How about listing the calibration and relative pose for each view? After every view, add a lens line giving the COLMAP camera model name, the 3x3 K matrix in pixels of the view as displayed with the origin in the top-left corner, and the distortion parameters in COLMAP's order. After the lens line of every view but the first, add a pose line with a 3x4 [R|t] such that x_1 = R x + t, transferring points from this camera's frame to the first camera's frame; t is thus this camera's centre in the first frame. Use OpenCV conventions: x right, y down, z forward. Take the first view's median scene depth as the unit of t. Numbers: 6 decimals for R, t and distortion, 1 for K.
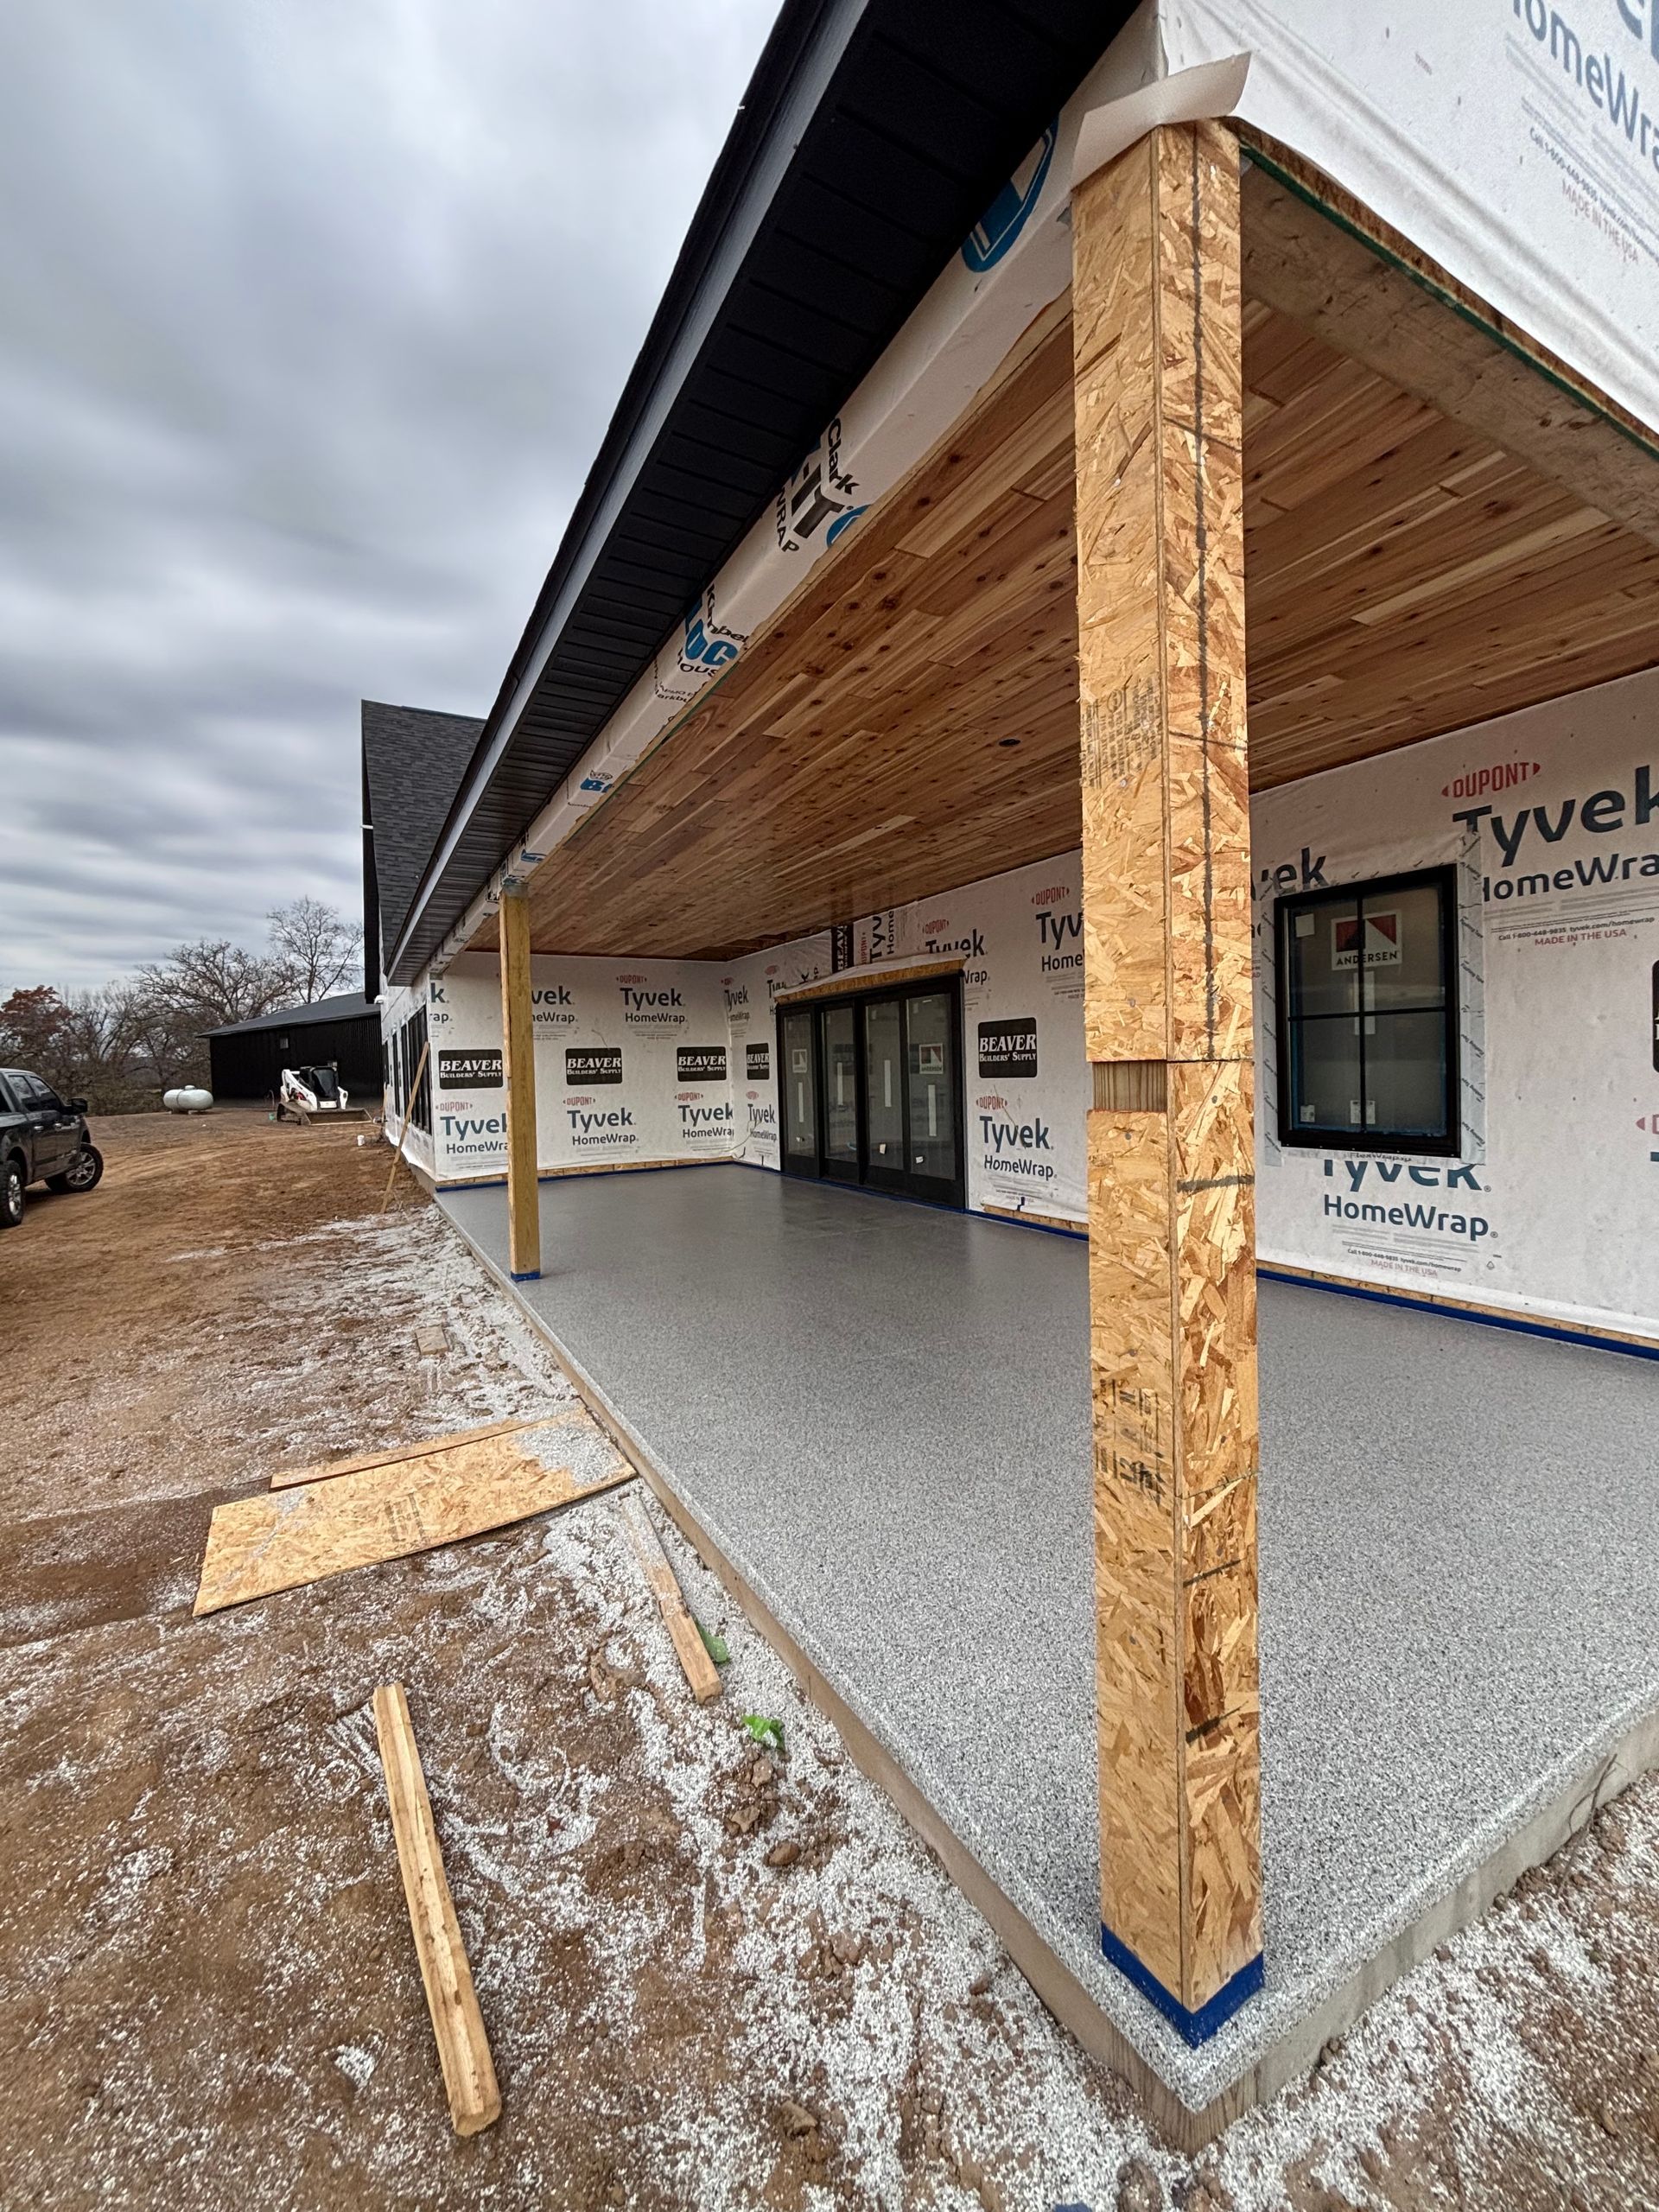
lens RADIAL K [[884.7, 0, 825.8], [0, 884.7, 1090.3], [0, 0, 1]] dist [0.001670, -0.001053]
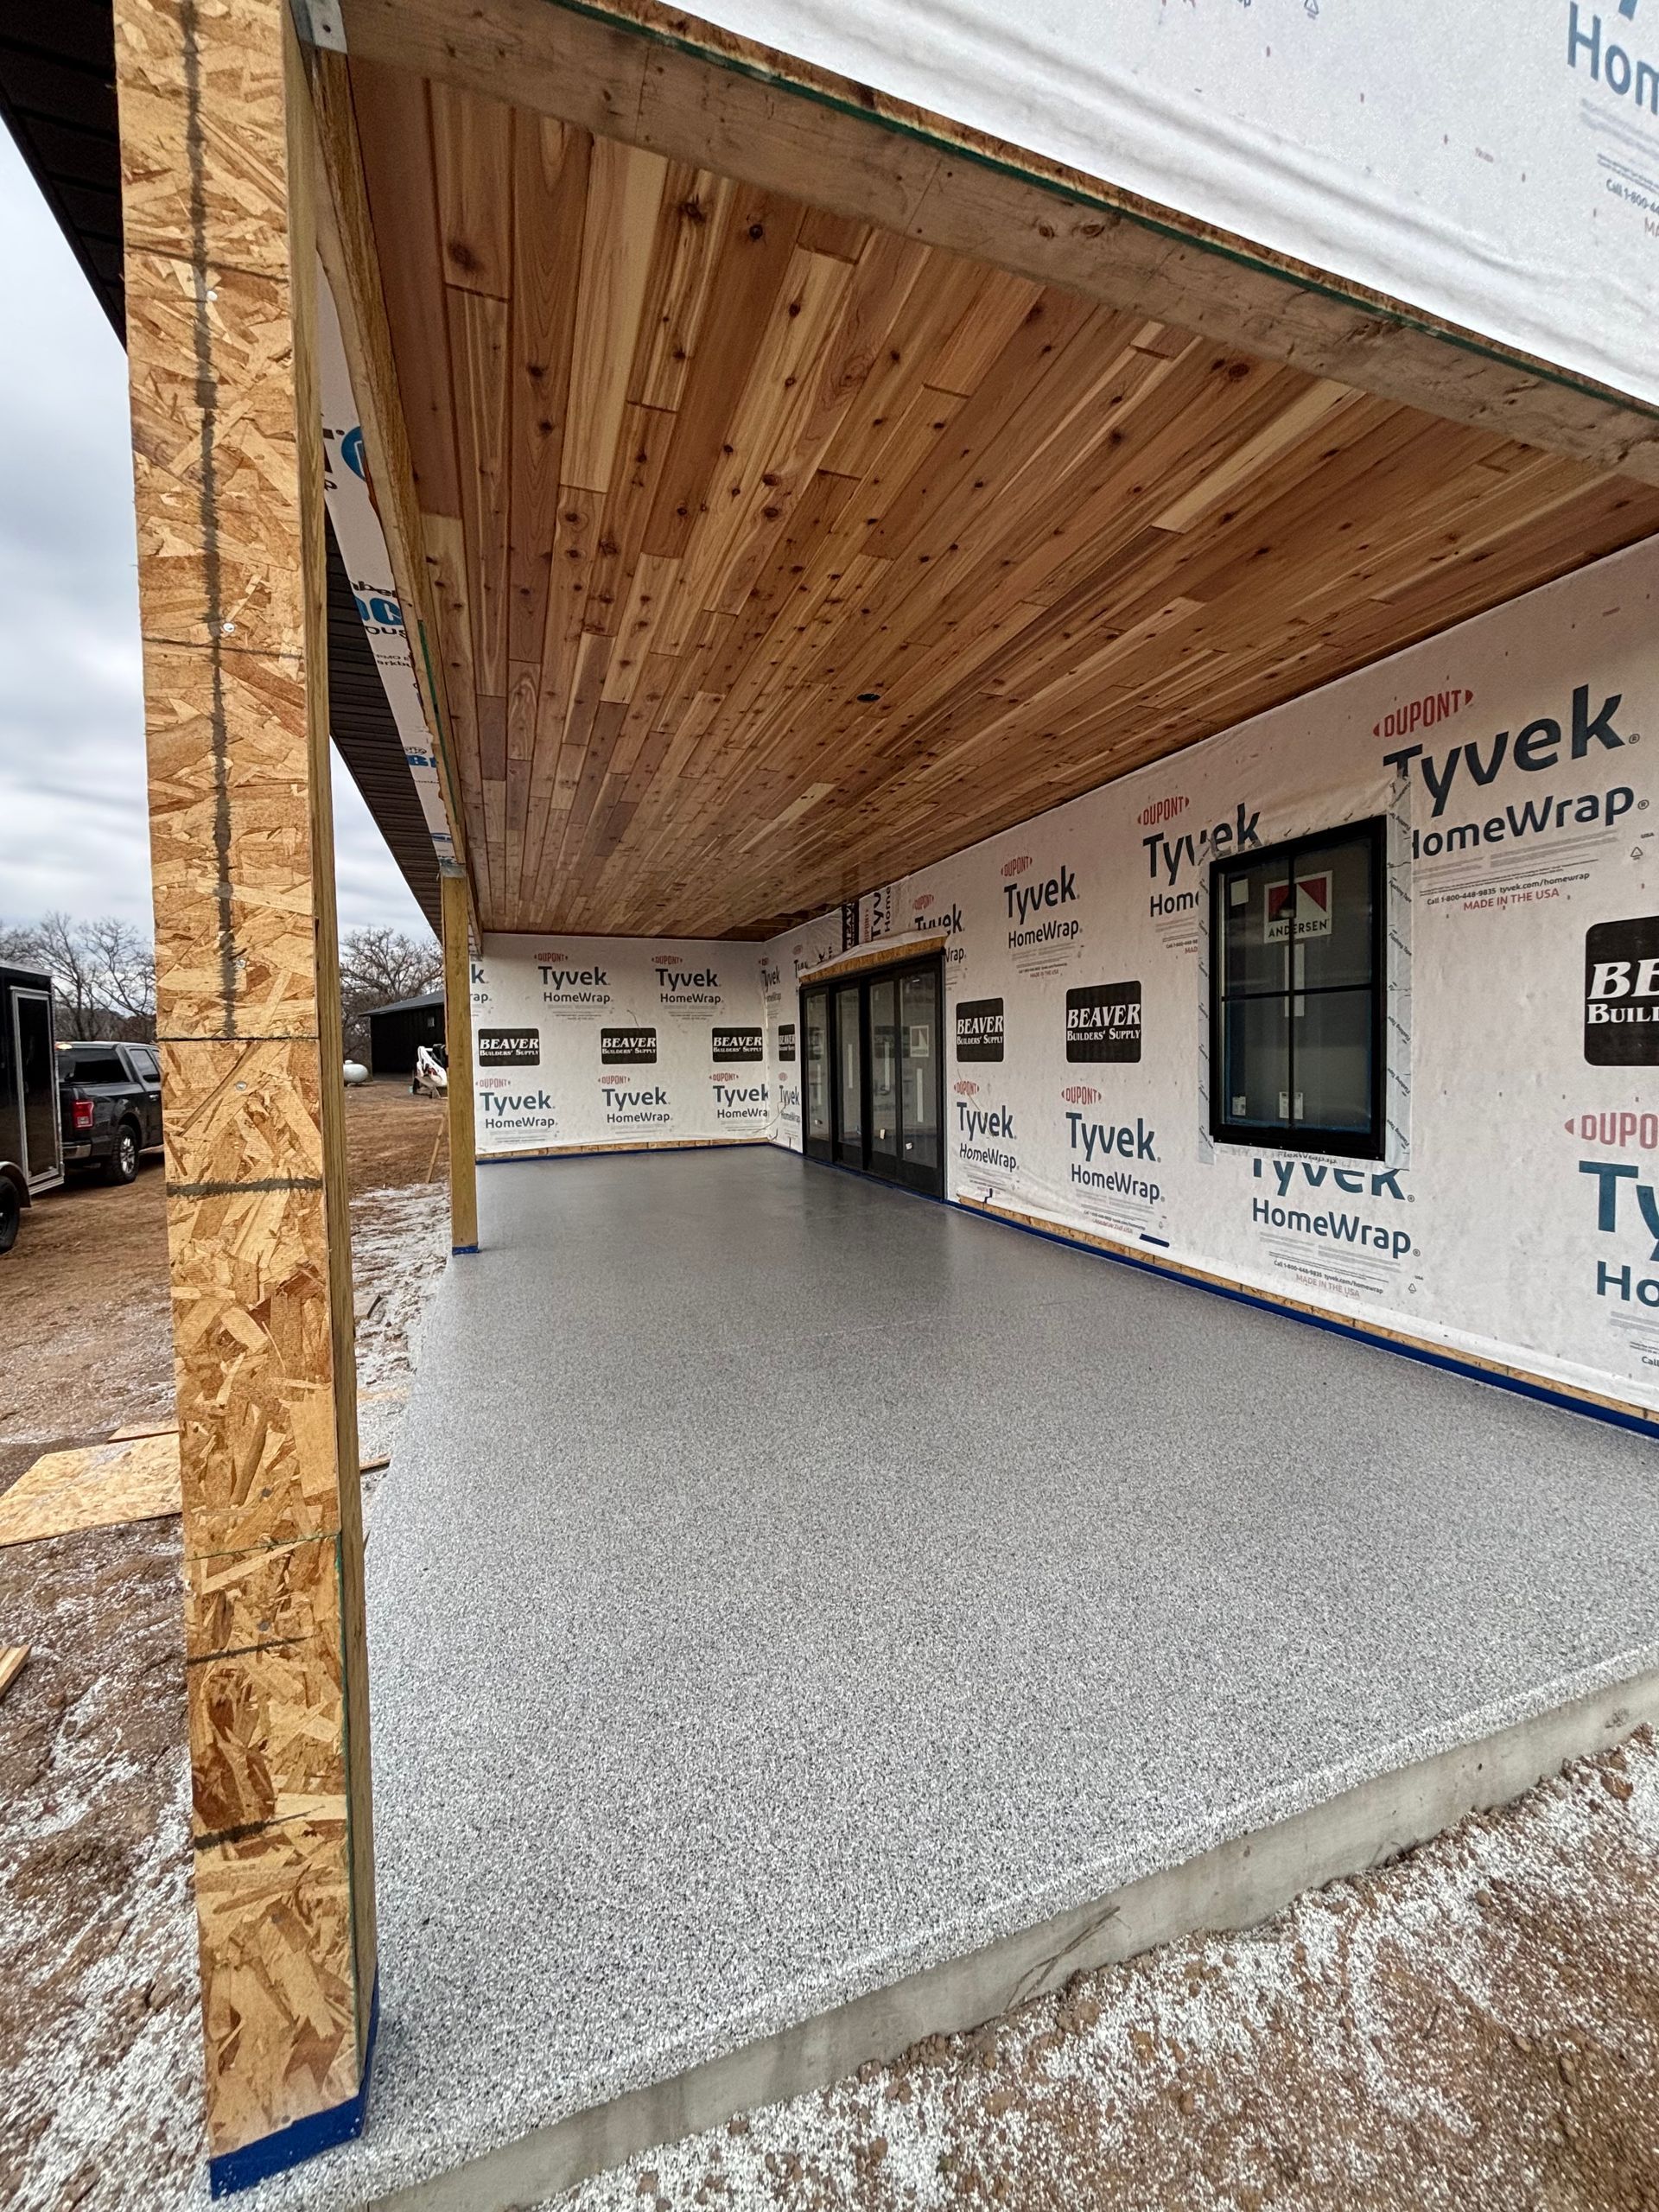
lens RADIAL K [[884.7, 0, 824.2], [0, 884.7, 1090.0], [0, 0, 1]] dist [0.001670, -0.001053]
pose [[0.988698, 0.017141, -0.148938, 0.336737], [-0.014124, 0.999673, 0.021295, -0.003420], [0.149255, -0.018951, 0.988617, 0.081478]]
